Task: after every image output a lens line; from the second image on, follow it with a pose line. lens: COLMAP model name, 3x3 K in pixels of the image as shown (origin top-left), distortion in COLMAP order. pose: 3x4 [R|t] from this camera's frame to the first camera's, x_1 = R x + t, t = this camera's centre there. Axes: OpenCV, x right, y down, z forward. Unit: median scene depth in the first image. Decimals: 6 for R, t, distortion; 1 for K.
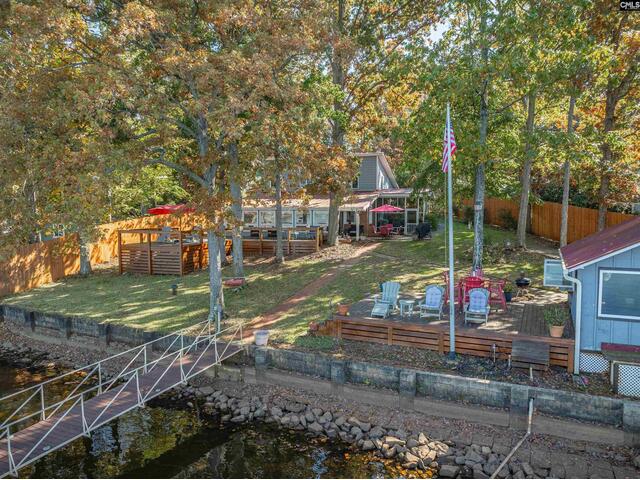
lens RADIAL K [[465.1, 0, 320.0], [0, 465.1, 240.0], [0, 0, 1]] dist [-0.042011, -0.005803]
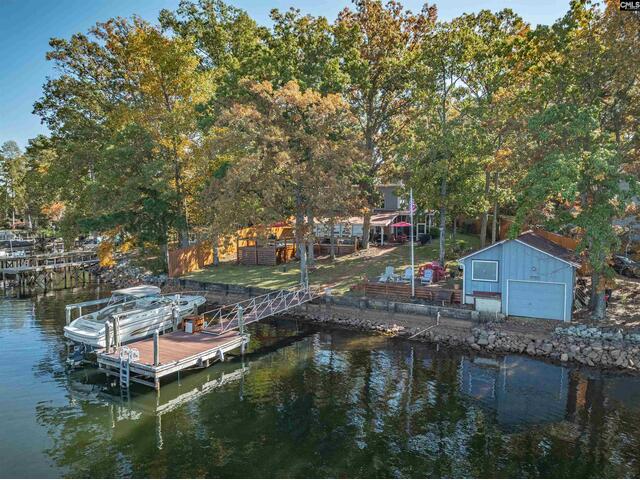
lens RADIAL K [[465.1, 0, 320.0], [0, 465.1, 240.0], [0, 0, 1]] dist [-0.042011, -0.005803]
pose [[0.996065, 0.005494, -0.088452, 0.015454], [-0.005733, 0.999981, -0.002448, -0.013860], [0.088437, 0.002945, 0.996077, -0.694620]]
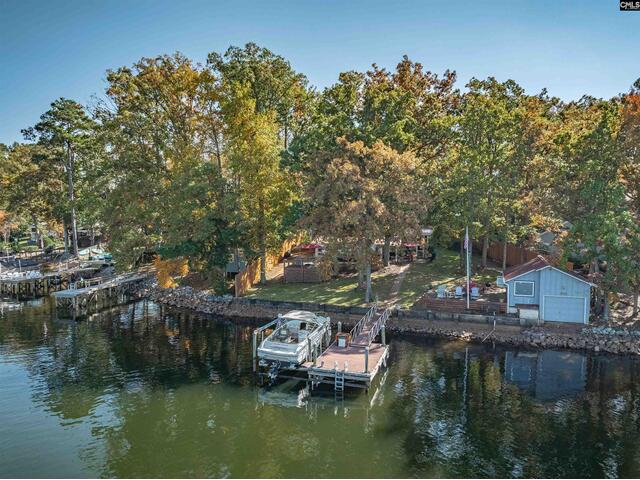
lens RADIAL K [[465.1, 0, 320.0], [0, 465.1, 240.0], [0, 0, 1]] dist [-0.042011, -0.005803]
pose [[0.994540, -0.004025, 0.104274, -0.515196], [0.004309, 0.999988, -0.002503, -0.104477], [-0.104263, 0.002938, 0.994545, -0.989019]]
